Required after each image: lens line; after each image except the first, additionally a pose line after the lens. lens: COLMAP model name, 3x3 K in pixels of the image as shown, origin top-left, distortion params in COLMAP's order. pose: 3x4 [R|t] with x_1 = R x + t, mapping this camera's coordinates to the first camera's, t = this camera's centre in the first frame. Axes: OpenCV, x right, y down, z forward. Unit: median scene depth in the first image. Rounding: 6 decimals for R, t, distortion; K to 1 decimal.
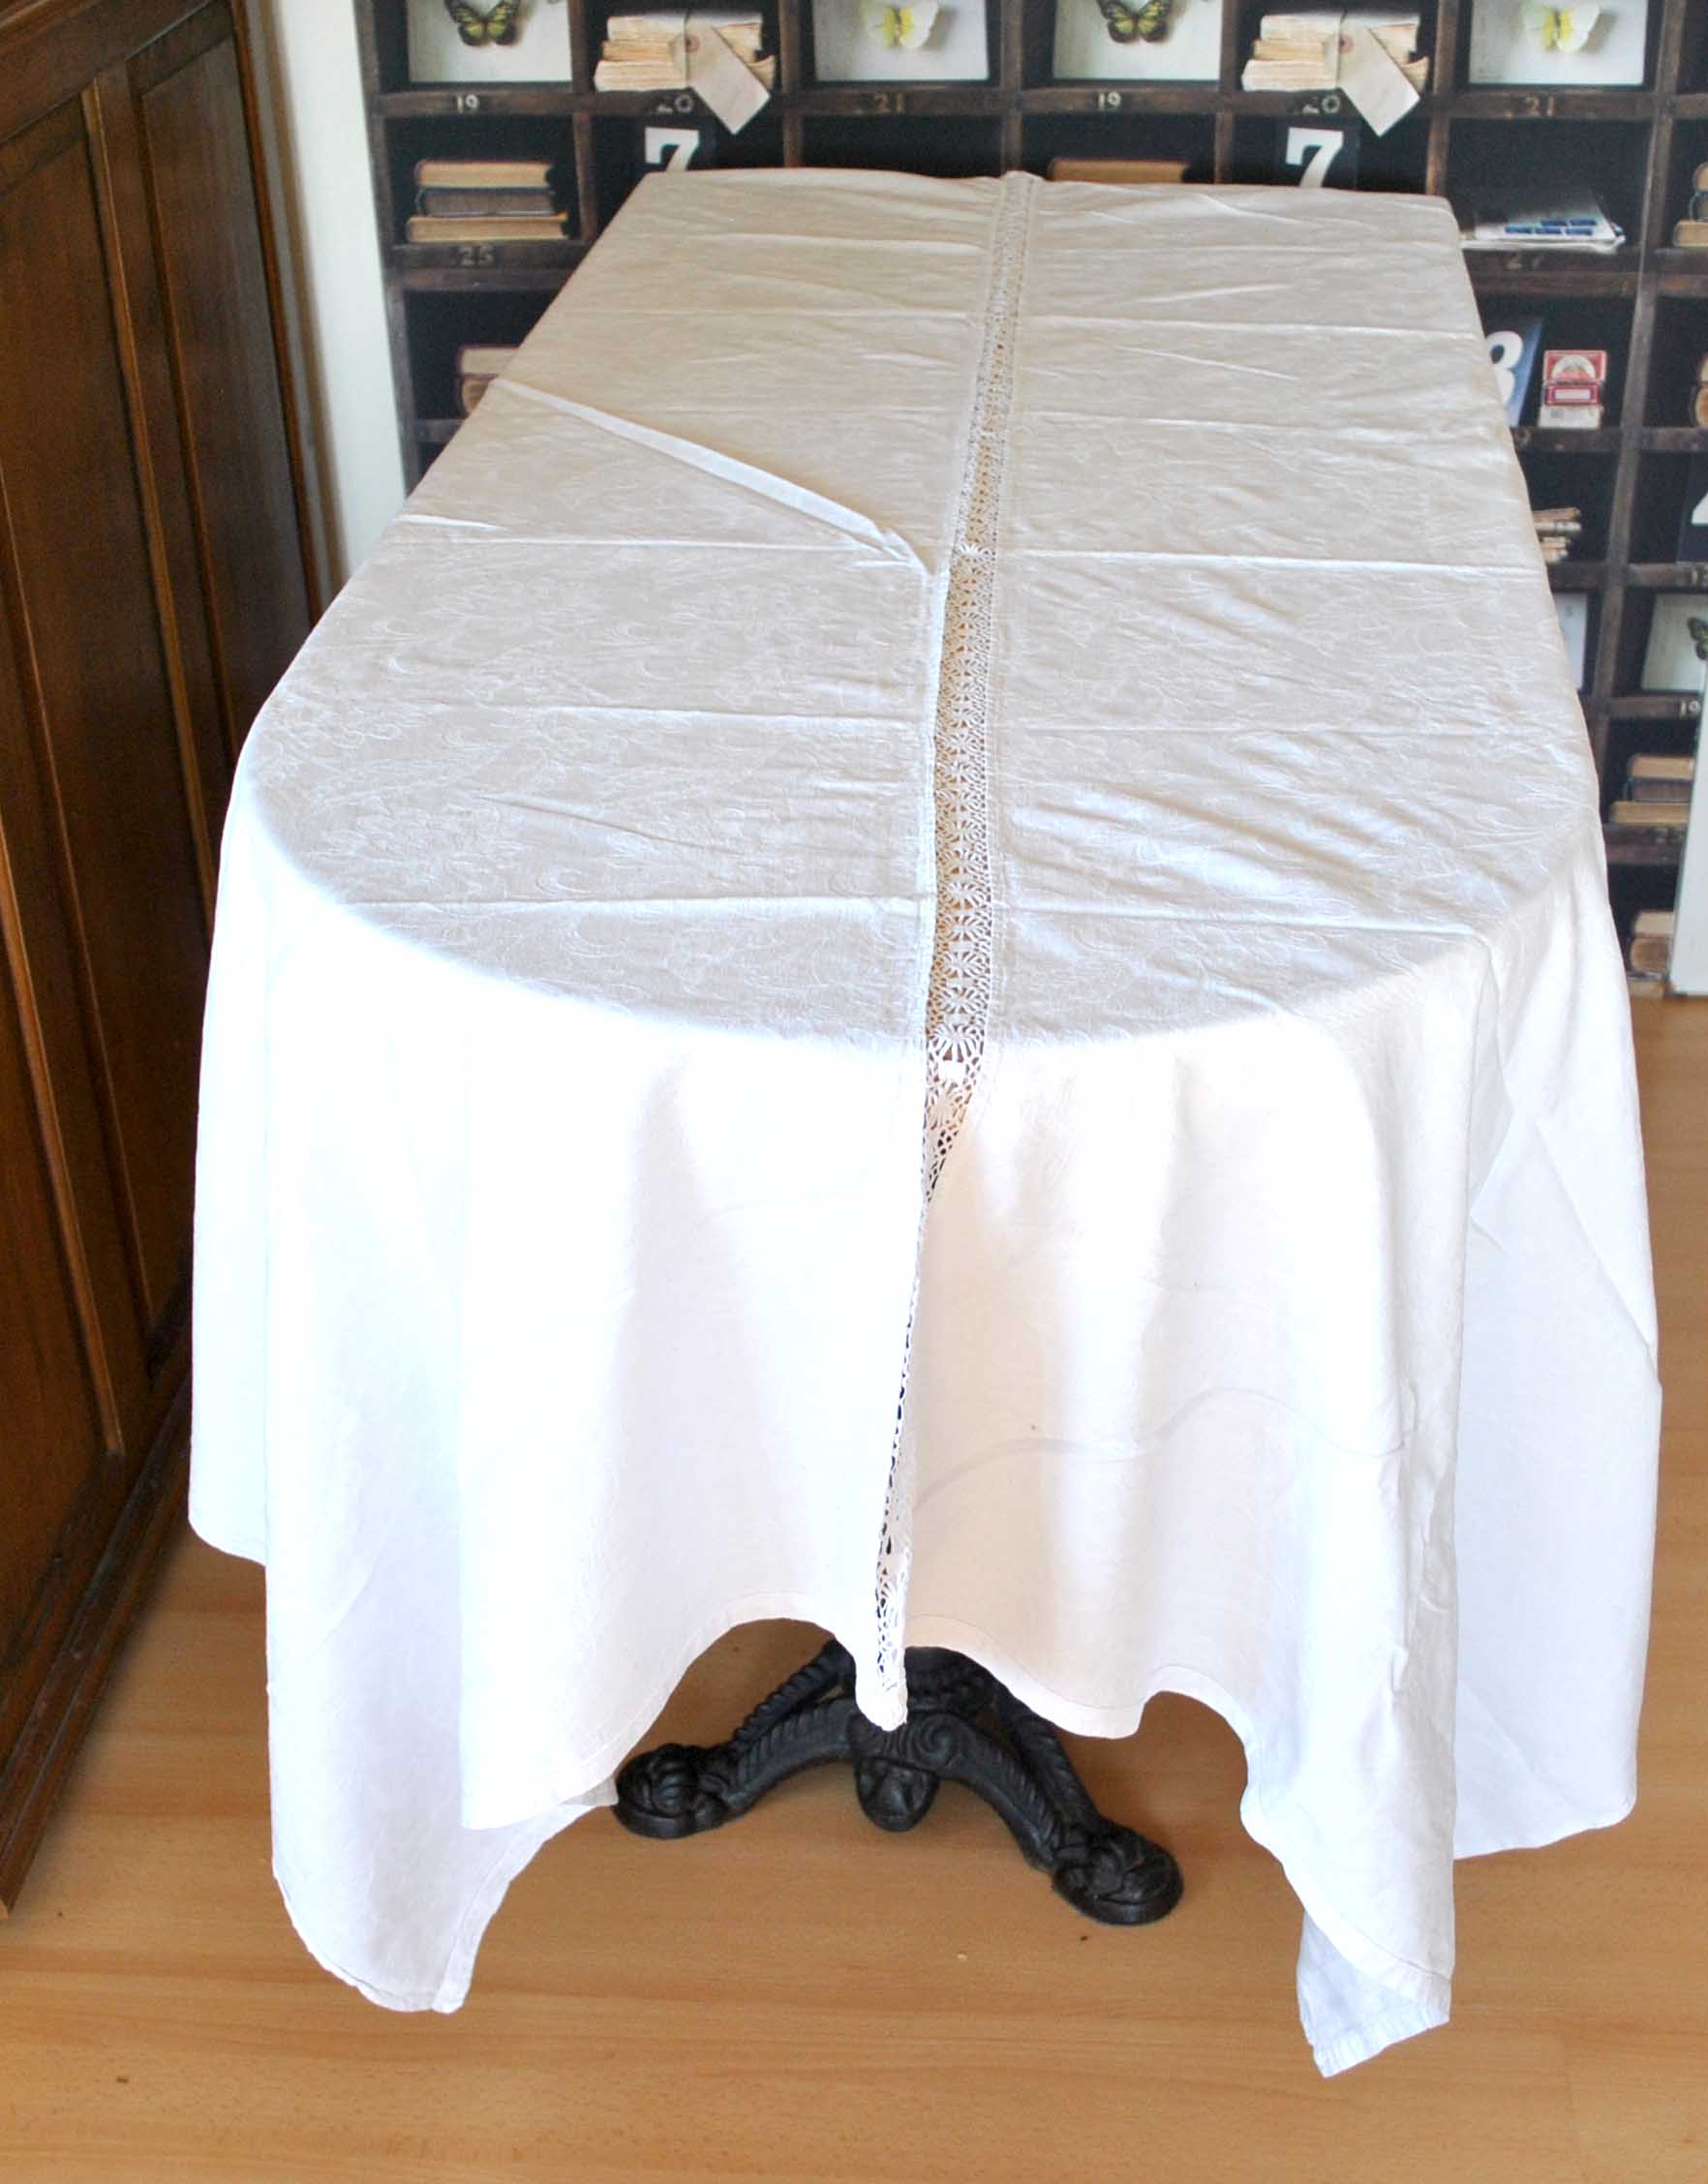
lens RADIAL K [[2891.7, 0, 959.5], [0, 2891.7, 1098.1], [0, 0, 1]] dist [-0.060319, 0.000000]
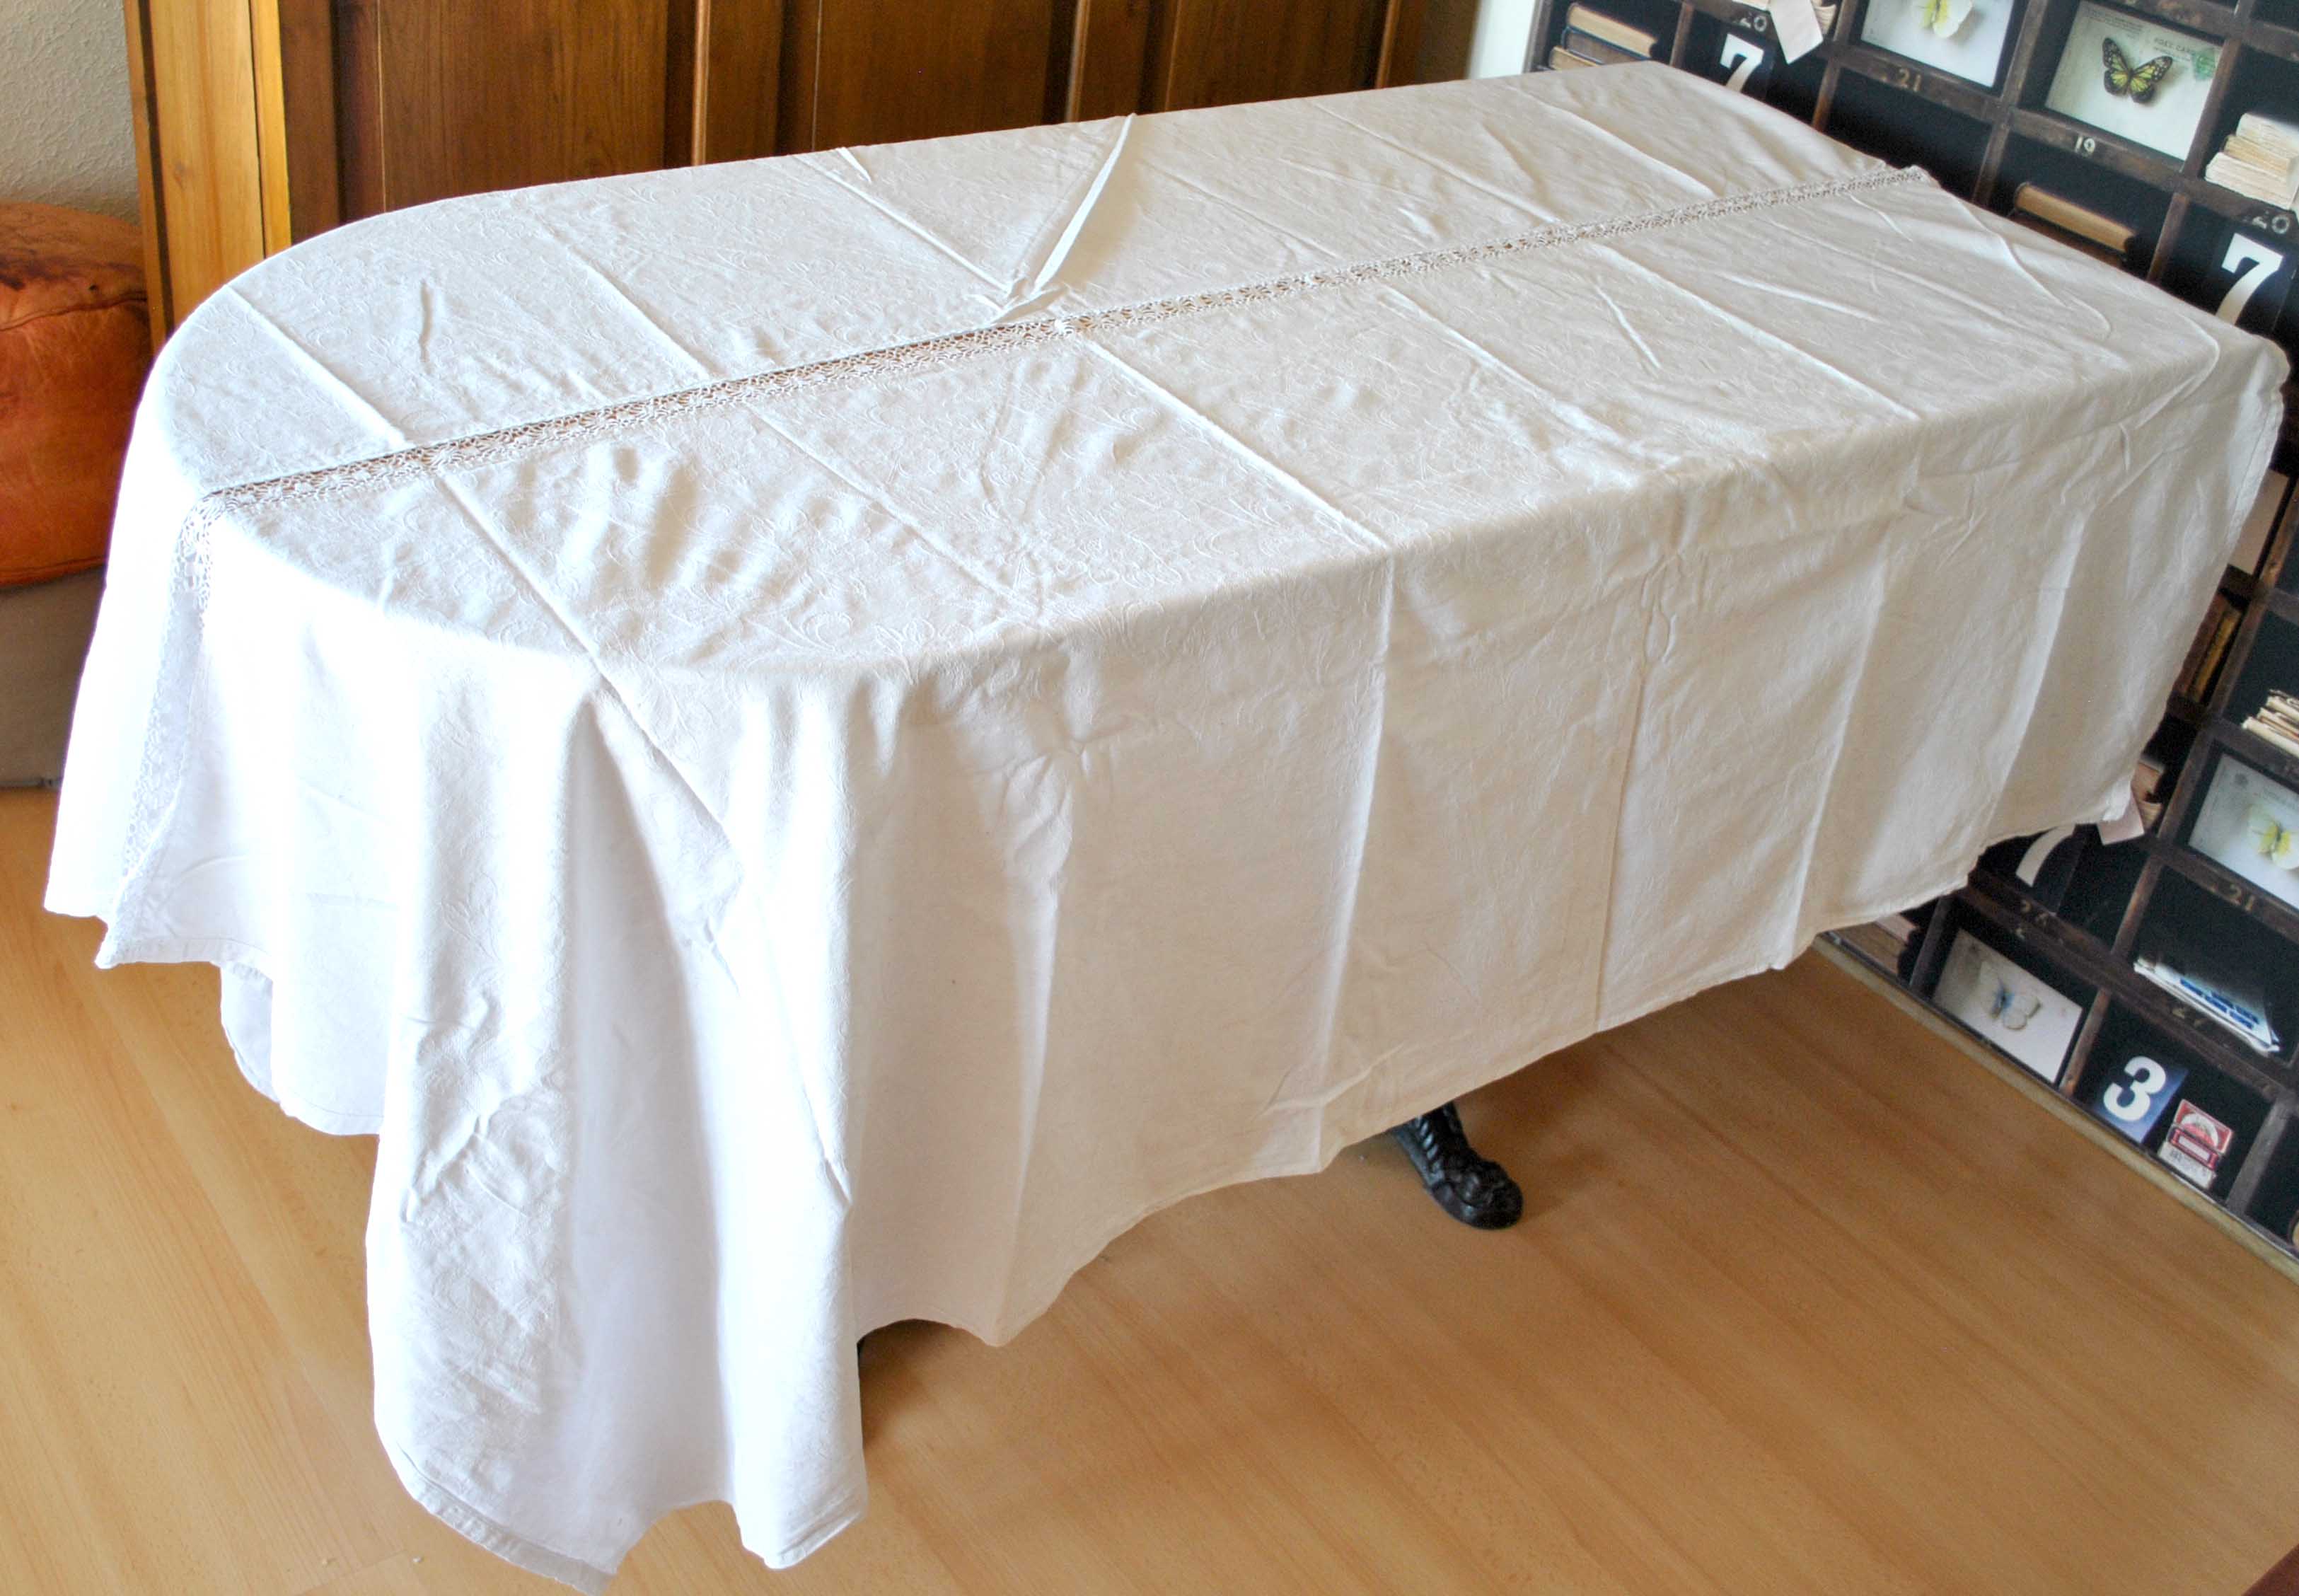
lens RADIAL K [[2429.6, 0, 1154.2], [0, 2429.6, 785.2], [0, 0, 1]] dist [-0.063710, 0.000000]
pose [[0.632642, 0.480040, -0.607722, 0.708459], [-0.487582, 0.856560, 0.169023, -0.216868], [0.601688, 0.189383, 0.775955, 0.314221]]
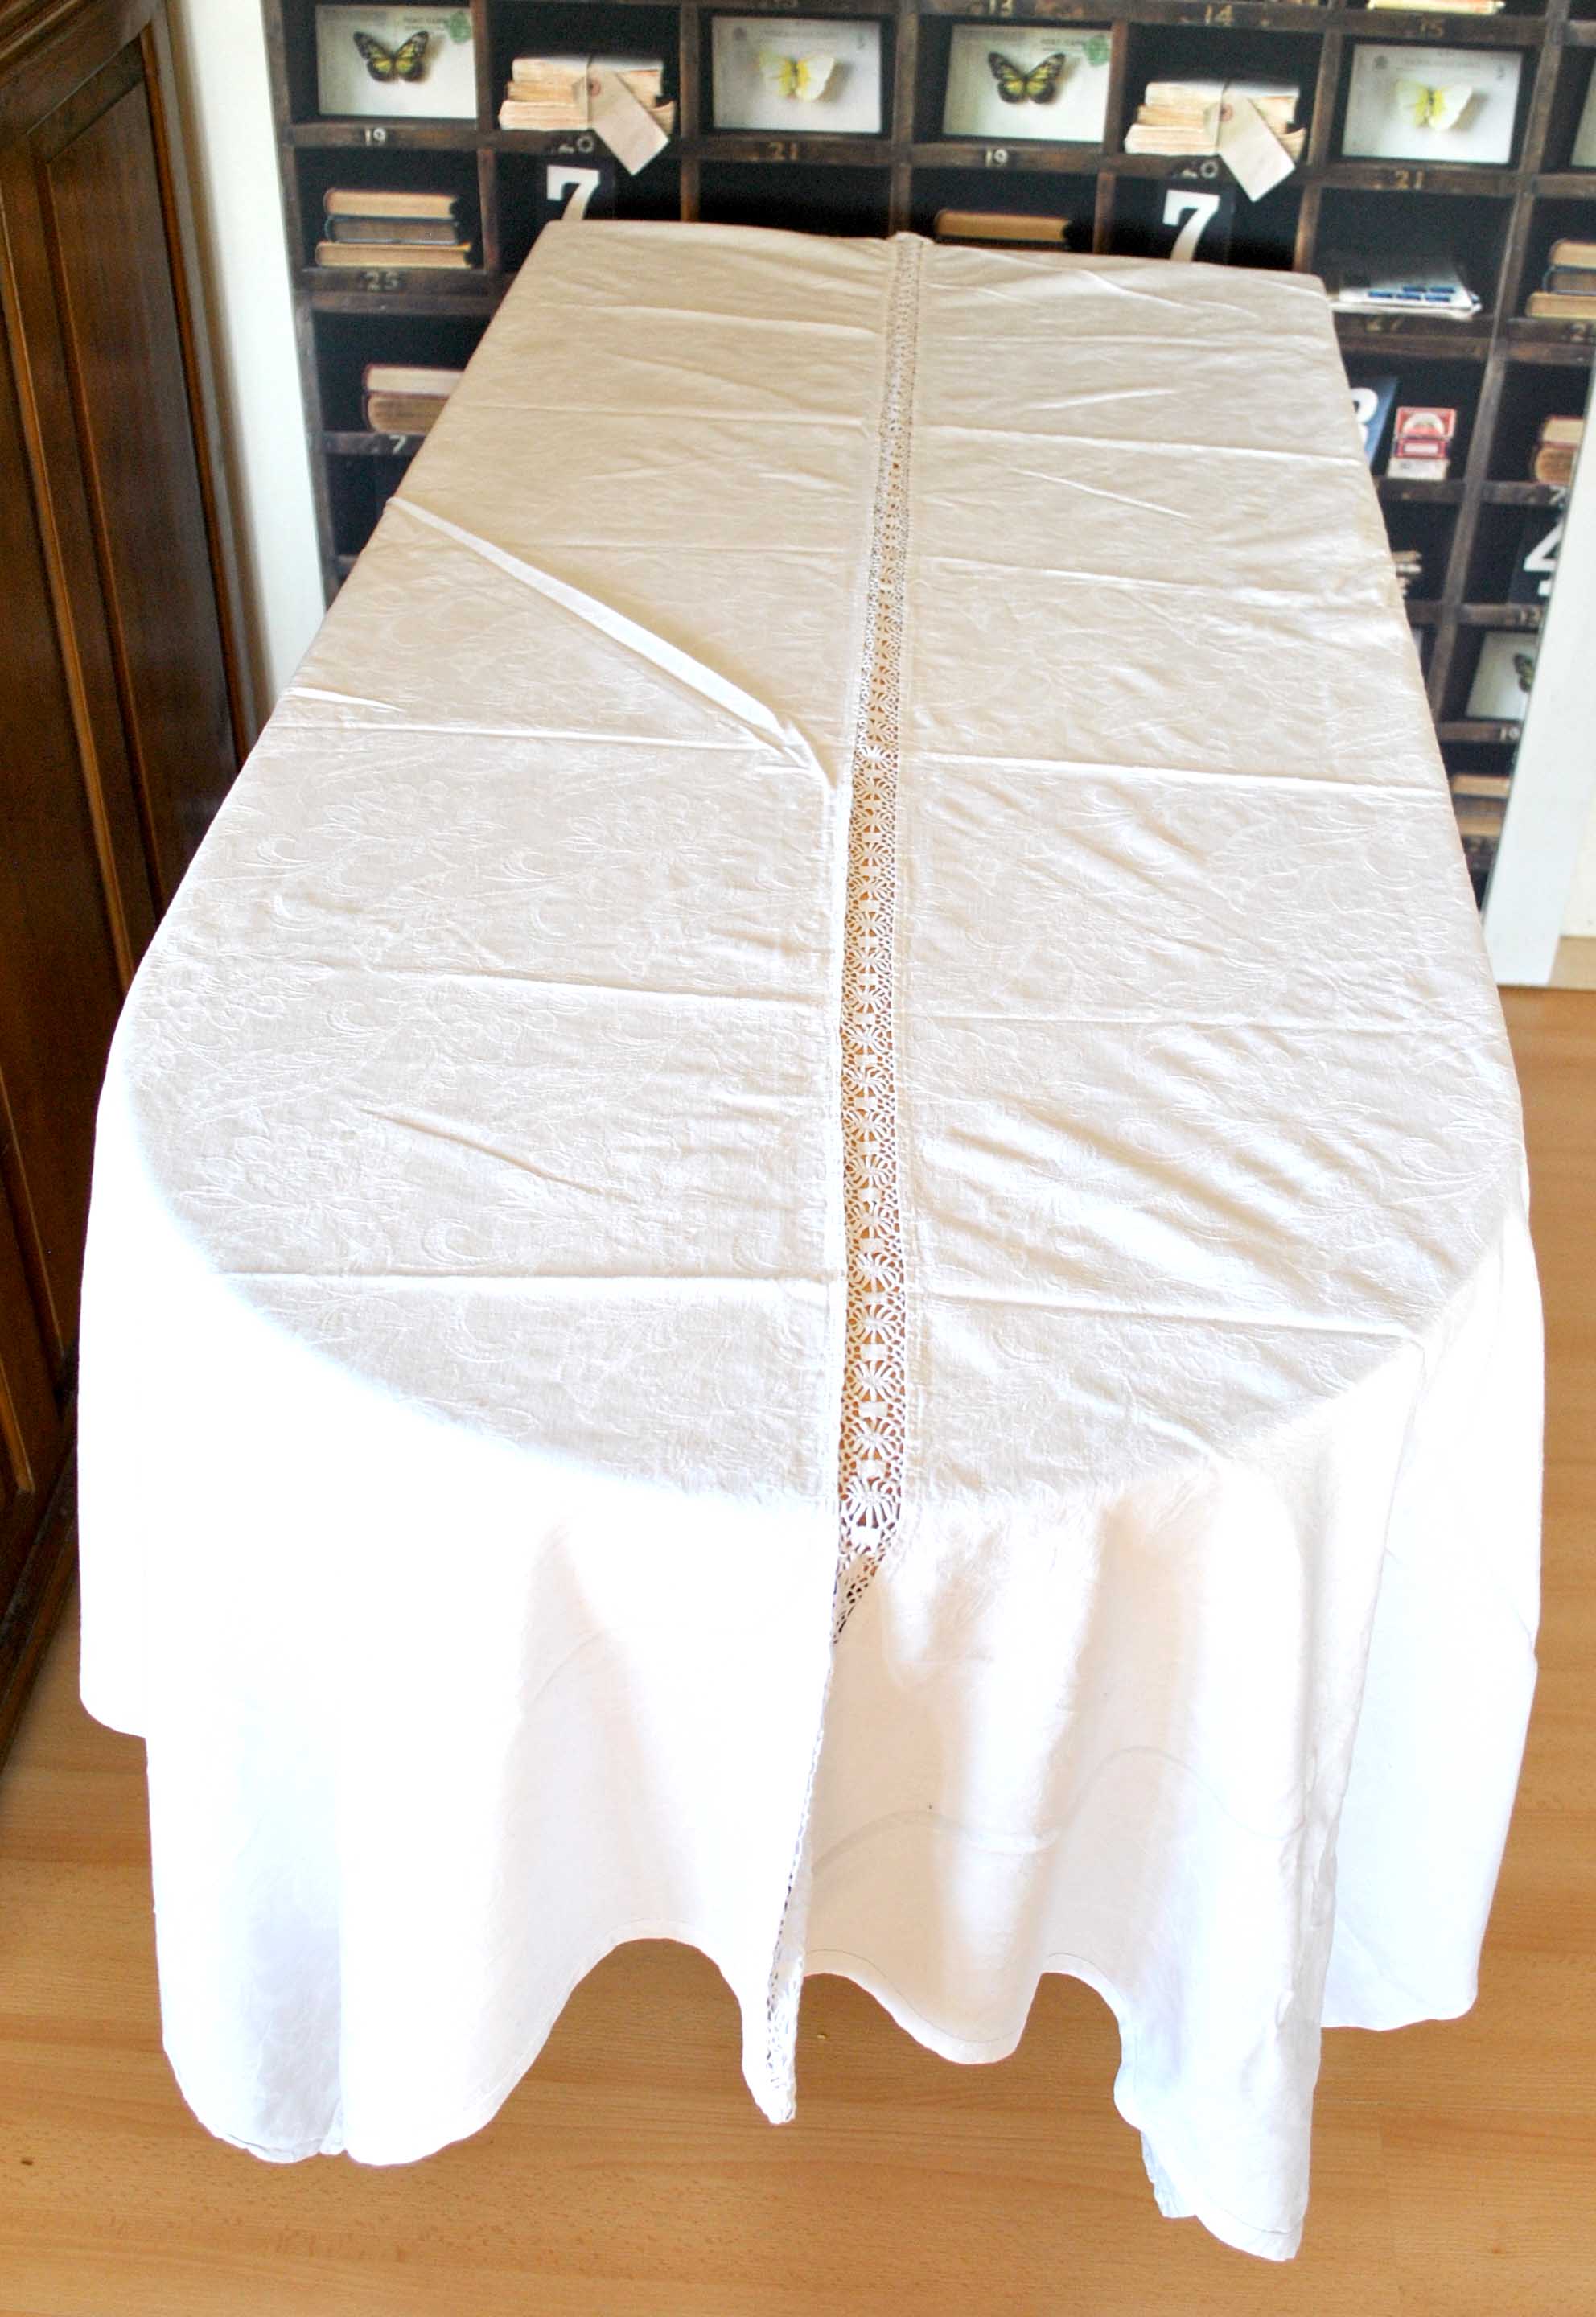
lens RADIAL K [[2410.4, 0, 860.8], [0, 2410.4, 1025.2], [0, 0, 1]] dist [-0.066598, 0.000000]
pose [[0.999246, 0.025000, 0.029700, -0.022542], [-0.027644, 0.995355, 0.092217, -0.175463], [-0.027257, -0.092969, 0.995296, 0.174707]]
